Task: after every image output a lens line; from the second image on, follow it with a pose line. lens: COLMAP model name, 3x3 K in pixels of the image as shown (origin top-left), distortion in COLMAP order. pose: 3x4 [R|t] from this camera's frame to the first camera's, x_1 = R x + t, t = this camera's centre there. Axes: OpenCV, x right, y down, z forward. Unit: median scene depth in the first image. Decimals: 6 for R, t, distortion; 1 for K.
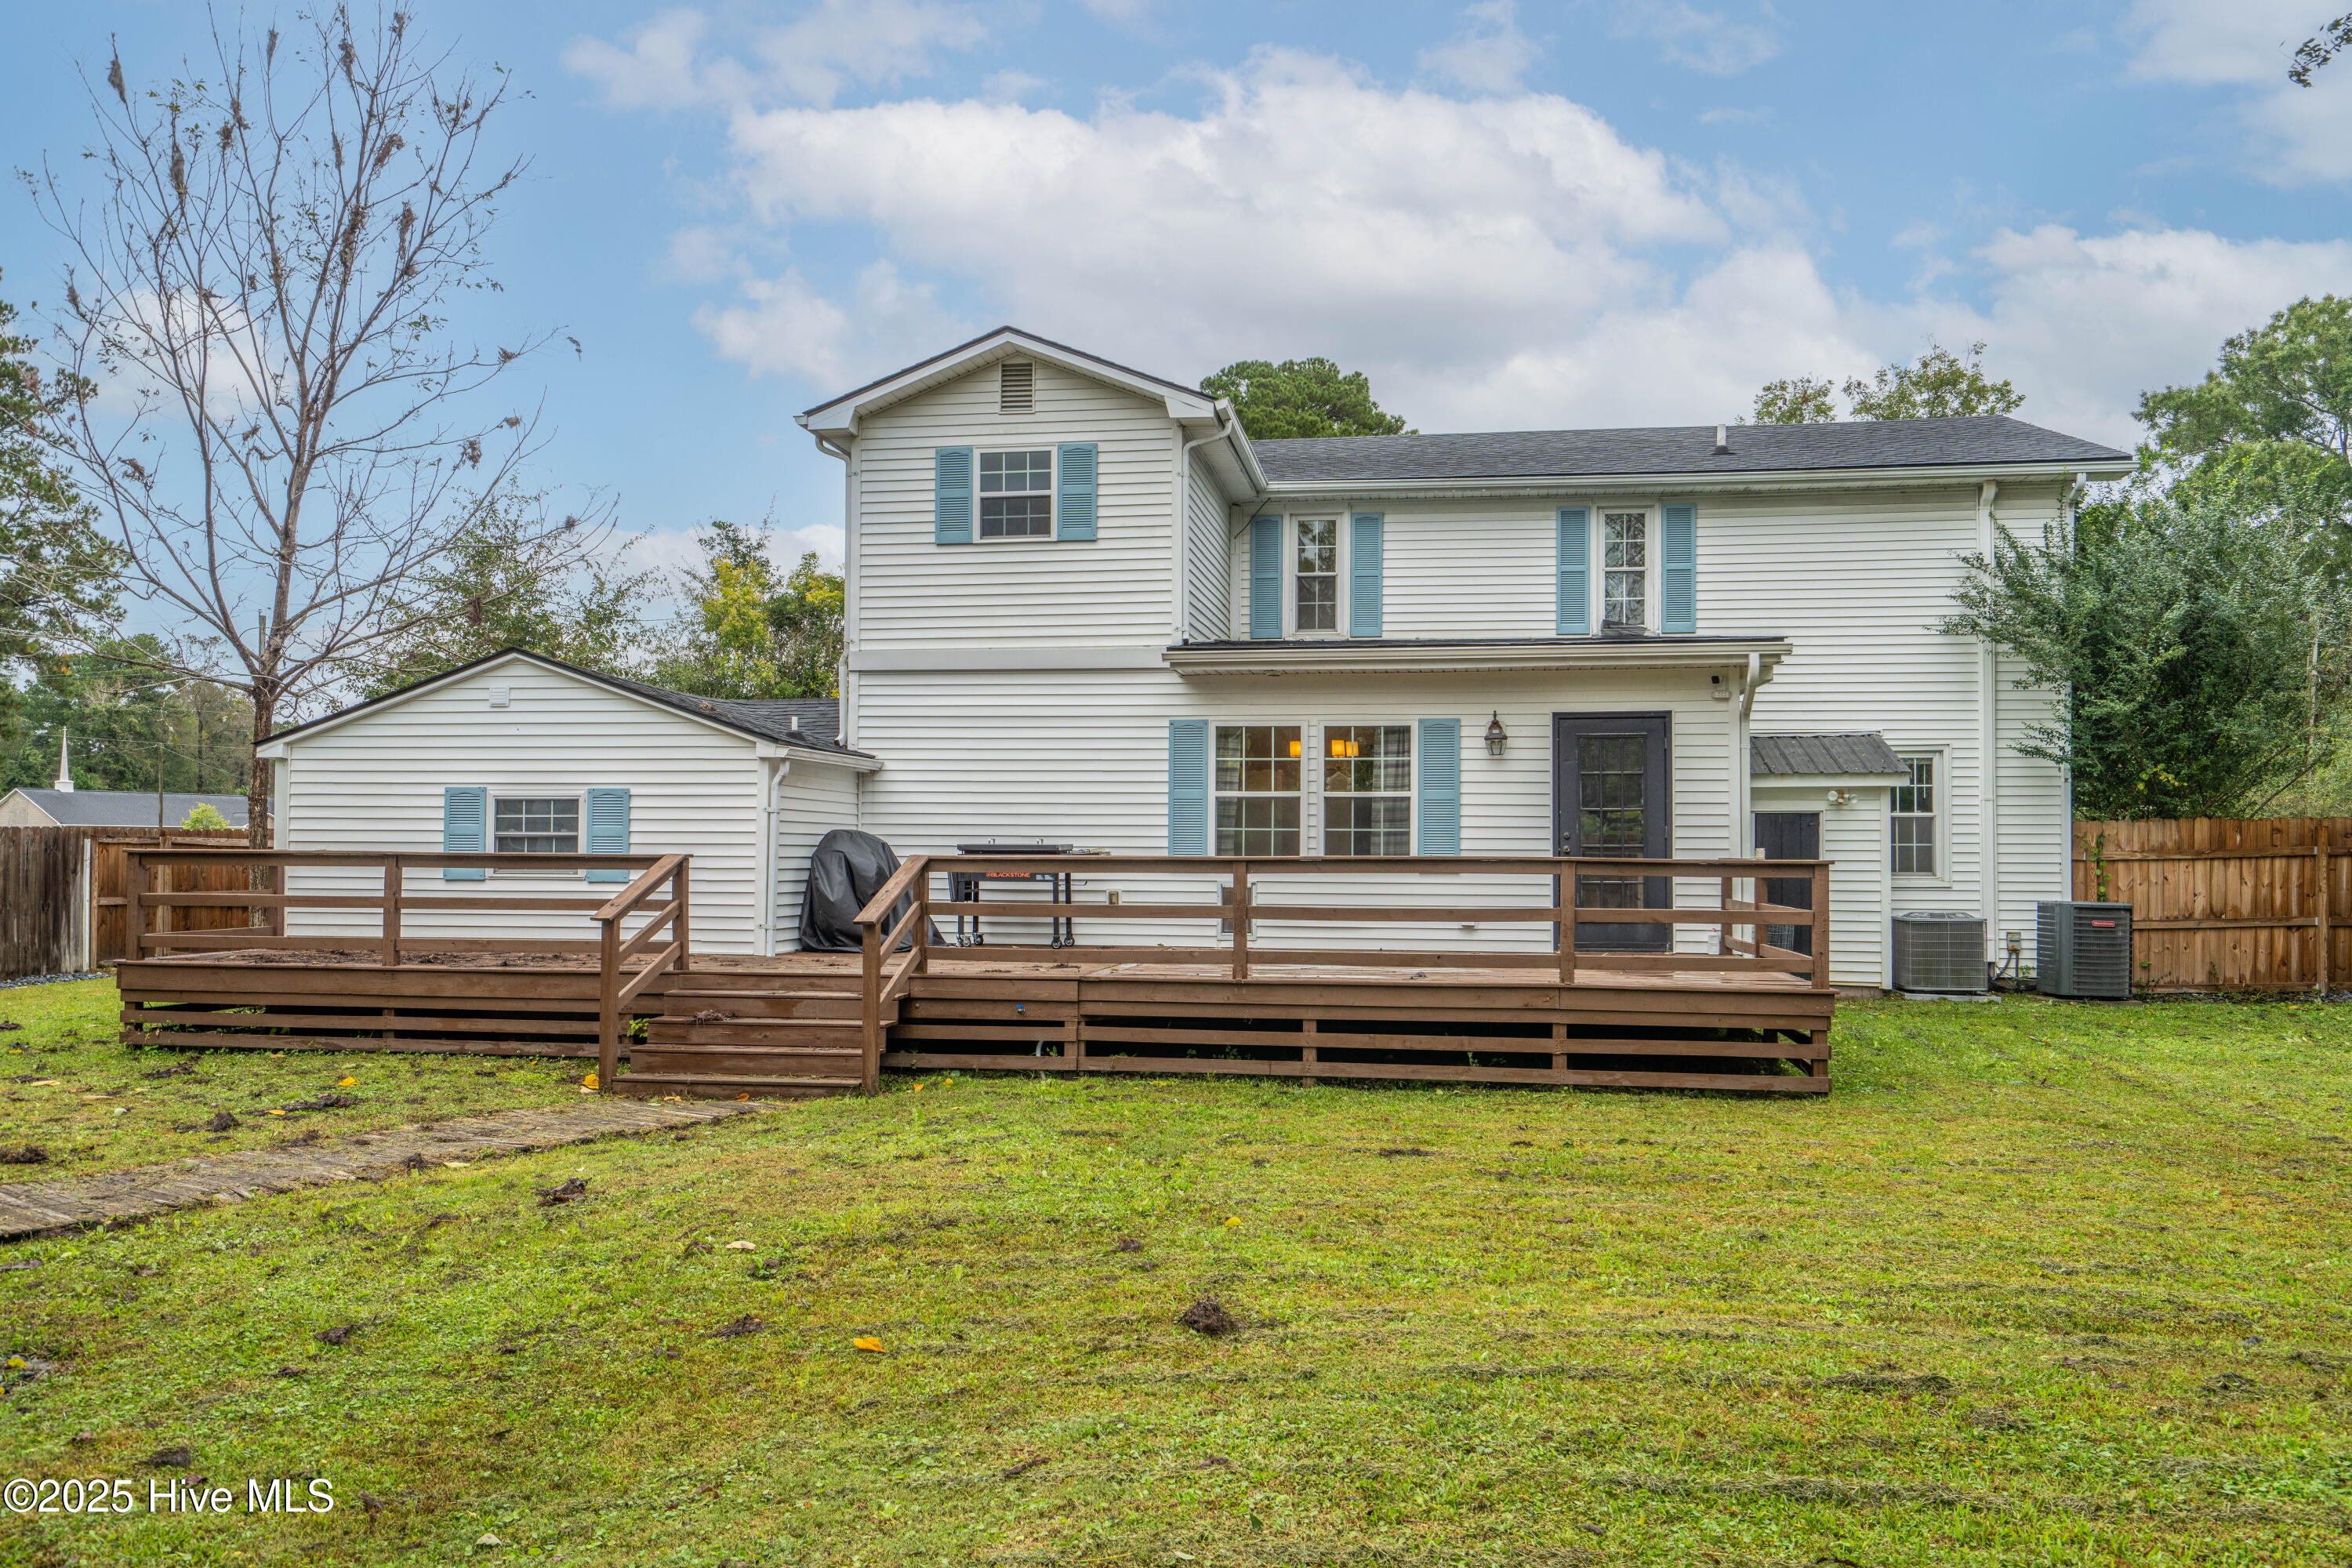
lens RADIAL K [[1827.6, 0, 1103.4], [0, 1827.6, 786.8], [0, 0, 1]] dist [-0.005706, -0.001838]
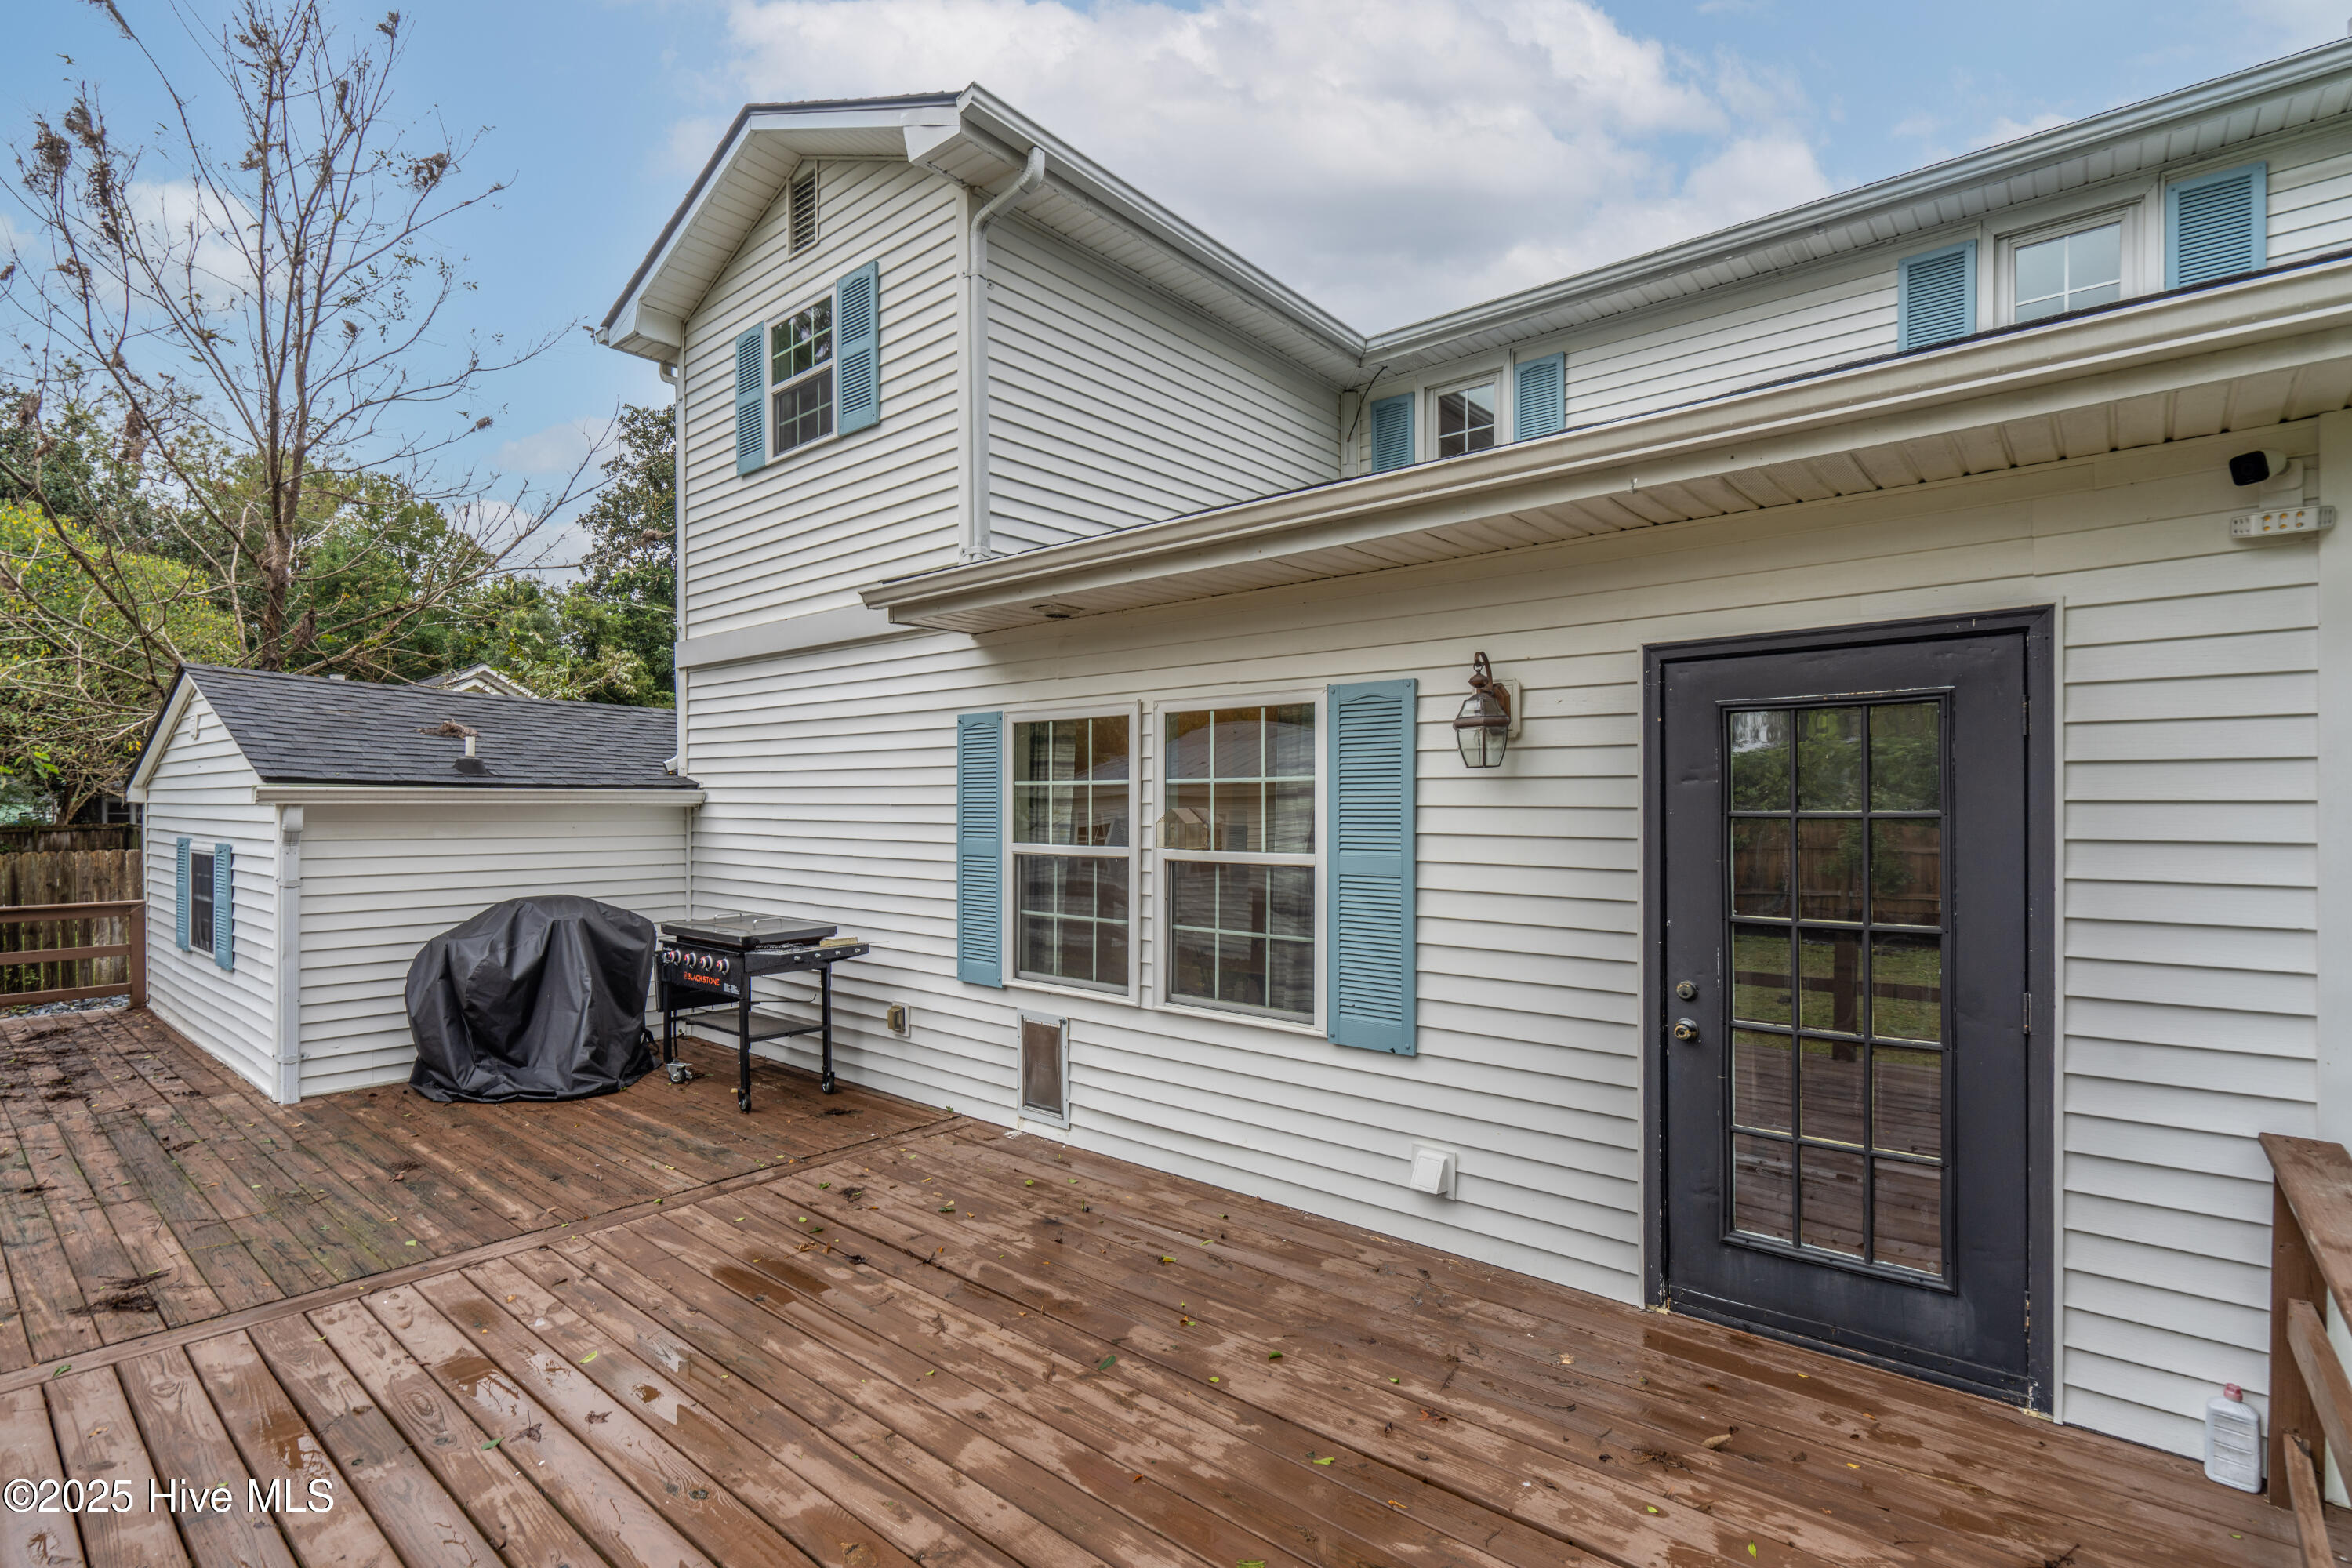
lens RADIAL K [[1096.1, 0, 1162.1], [0, 1096.1, 806.4], [0, 0, 1]] dist [-0.009370, 0.000937]
pose [[0.864809, -0.005069, -0.502075, 0.267592], [0.023454, 0.999265, 0.030309, -0.017522], [0.501552, -0.037987, 0.864293, 0.754574]]
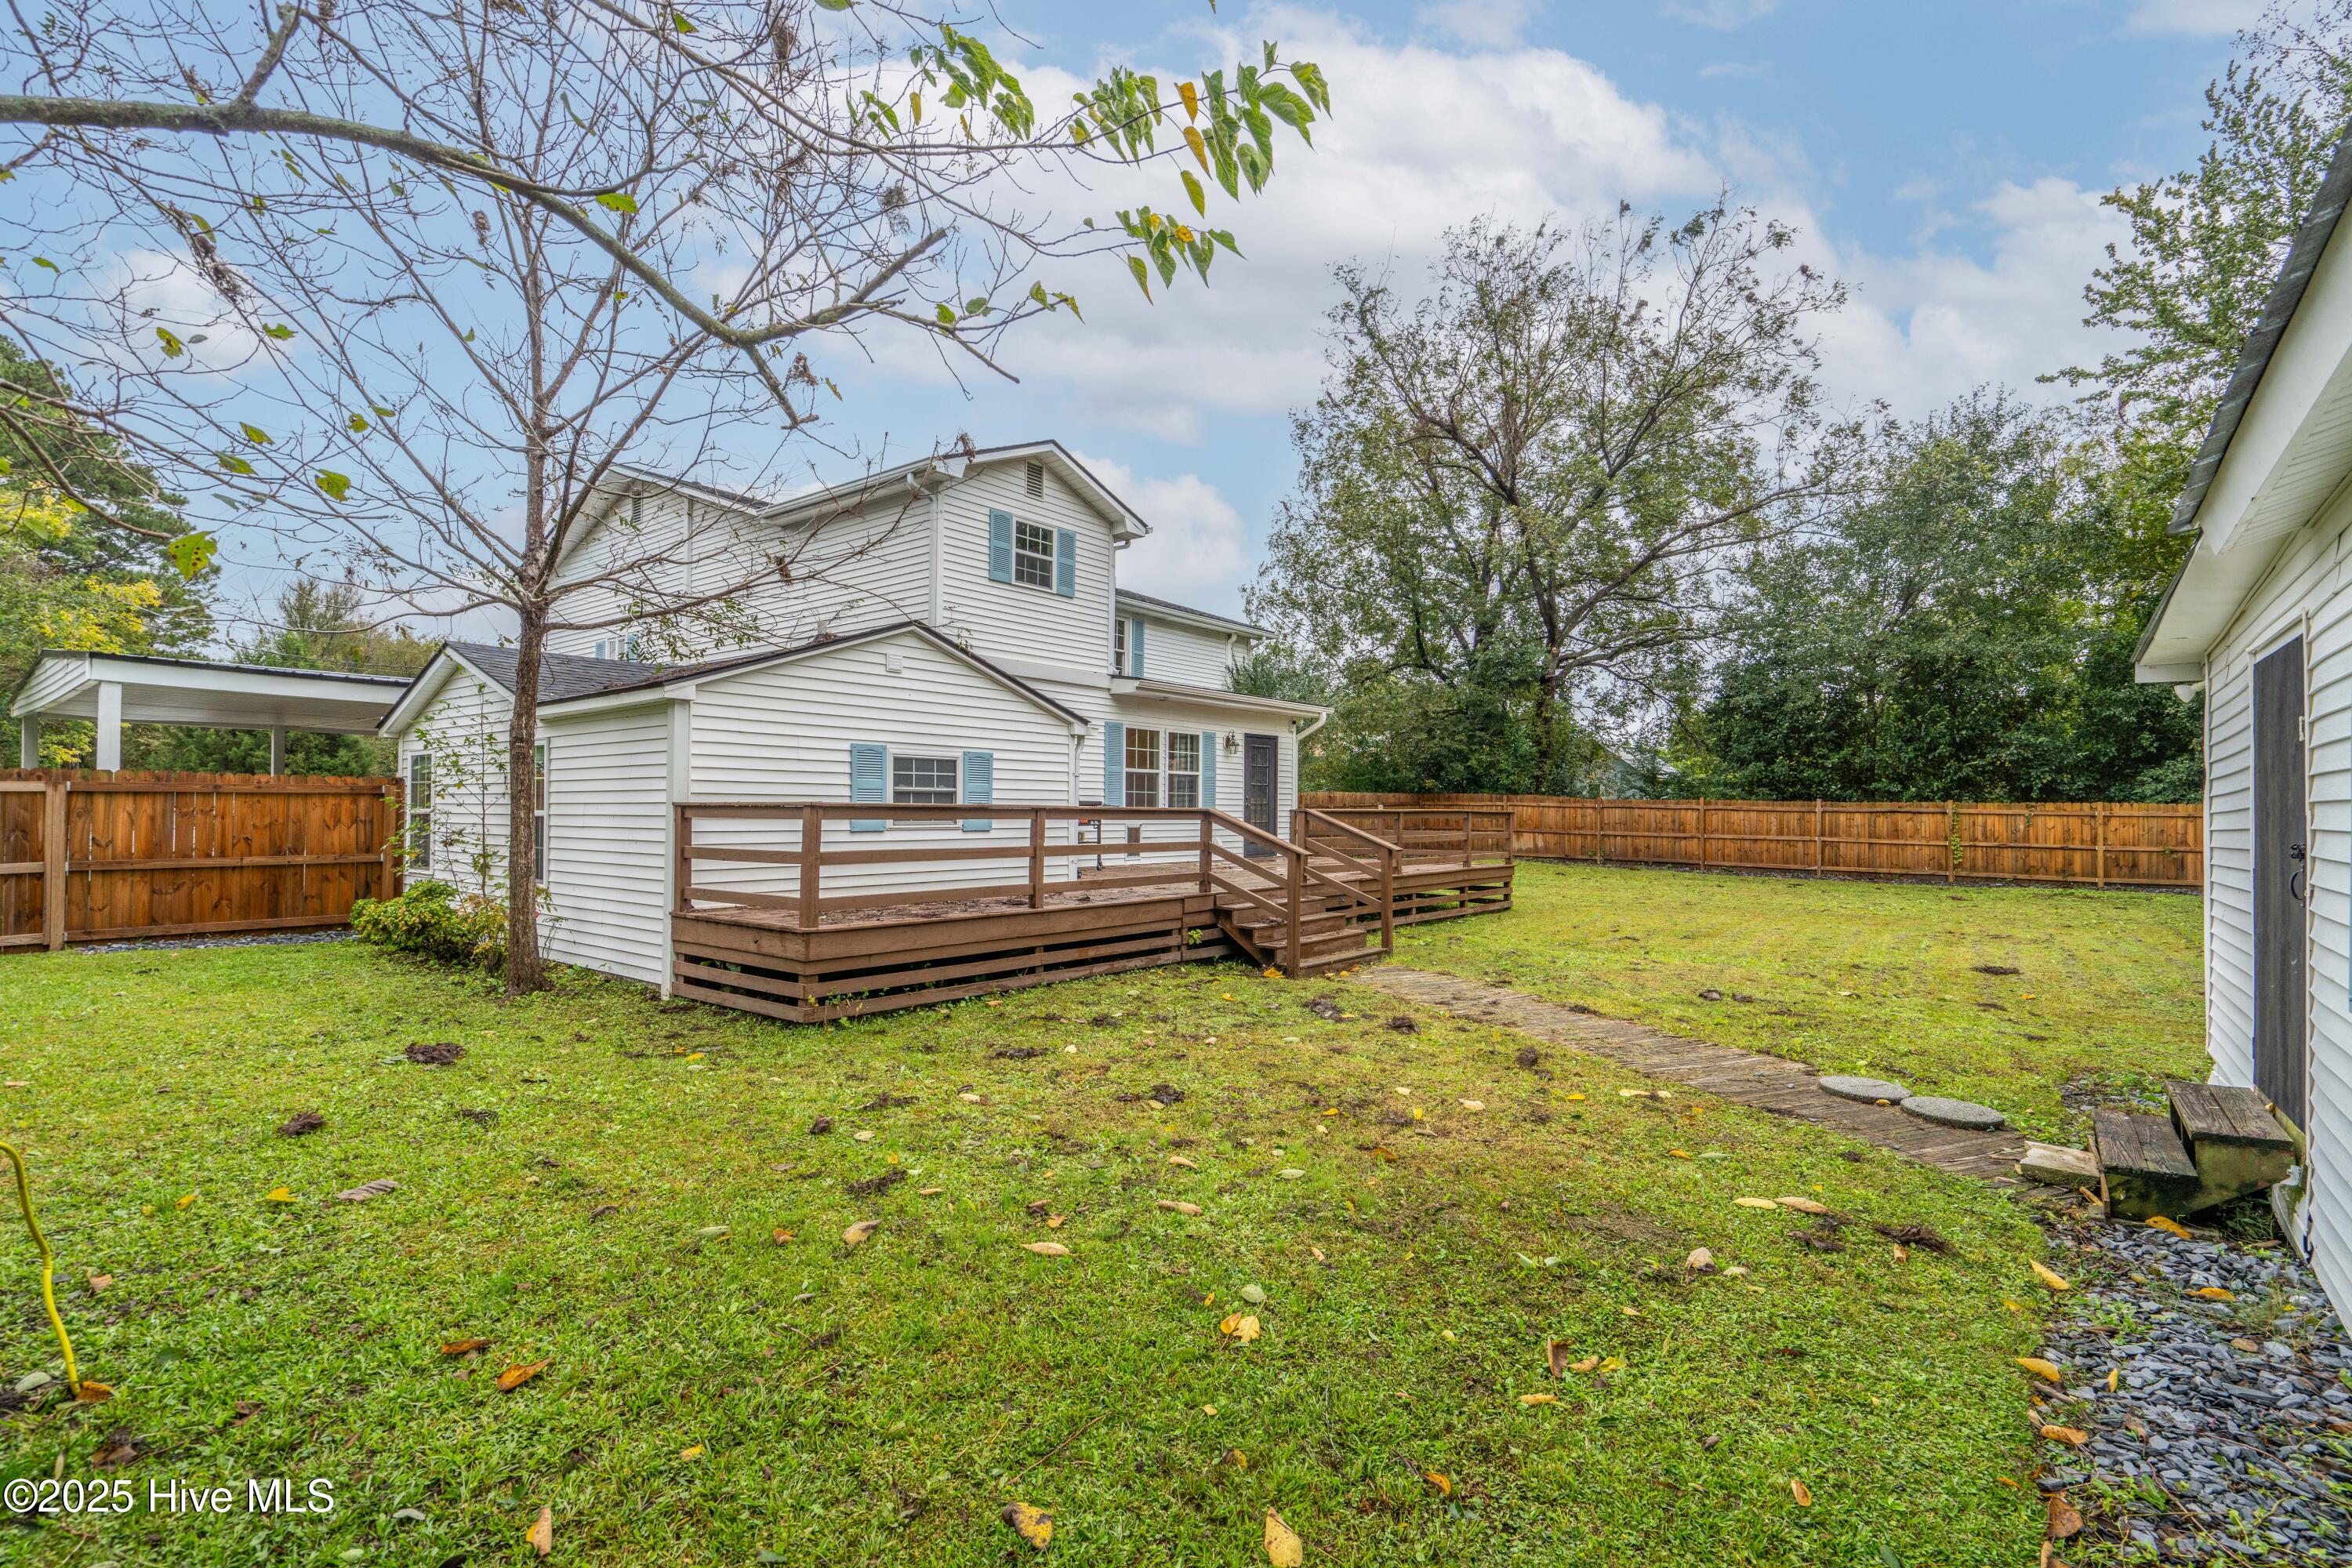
lens RADIAL K [[1096.1, 0, 1162.1], [0, 1096.1, 806.4], [0, 0, 1]] dist [-0.009370, 0.000937]
pose [[0.482255, 0.000934, 0.876030, -0.782696], [-0.032715, 0.999321, 0.016945, 0.018975], [-0.875420, -0.036831, 0.481958, 0.513834]]
